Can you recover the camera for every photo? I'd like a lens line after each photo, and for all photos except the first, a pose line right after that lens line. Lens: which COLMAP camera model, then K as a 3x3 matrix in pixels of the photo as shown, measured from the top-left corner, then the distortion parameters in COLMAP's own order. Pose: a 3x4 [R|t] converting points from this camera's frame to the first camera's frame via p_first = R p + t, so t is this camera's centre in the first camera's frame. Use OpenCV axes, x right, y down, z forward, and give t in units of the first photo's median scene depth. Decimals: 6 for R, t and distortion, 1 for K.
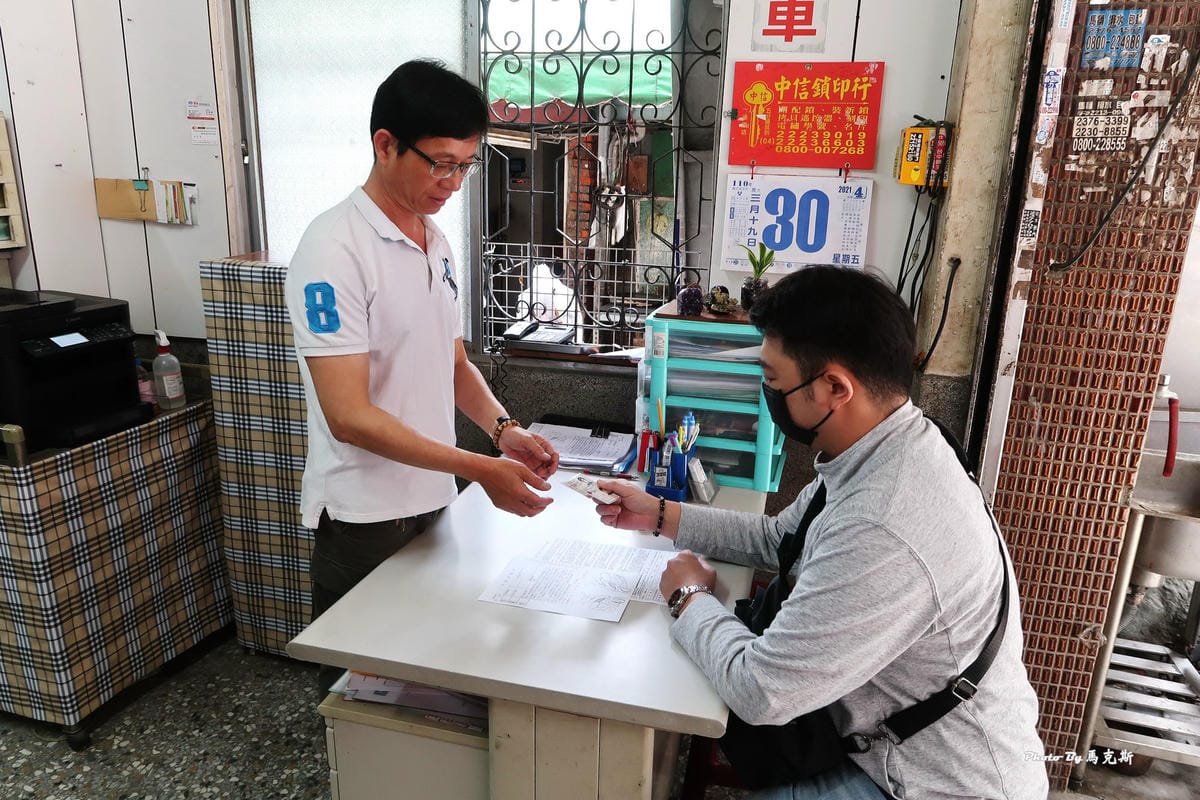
lens RADIAL K [[833.3, 0, 597.6], [0, 833.3, 403.5], [0, 0, 1]] dist [-0.030253, -0.002292]
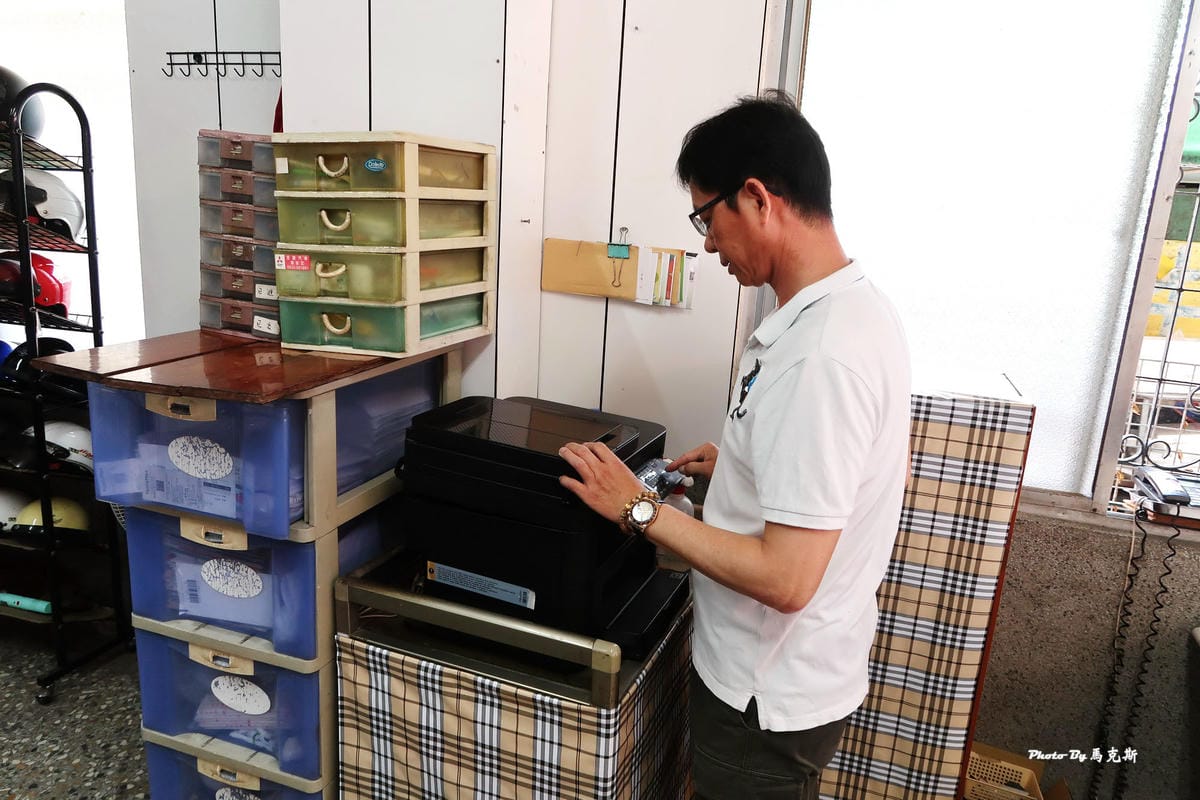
lens RADIAL K [[833.3, 0, 597.6], [0, 833.3, 403.5], [0, 0, 1]] dist [-0.030253, -0.002292]
pose [[0.996841, 0.054254, -0.058004, -0.521092], [-0.056669, 0.997558, -0.040825, -0.098368], [0.055648, 0.043983, 0.997481, 0.265059]]
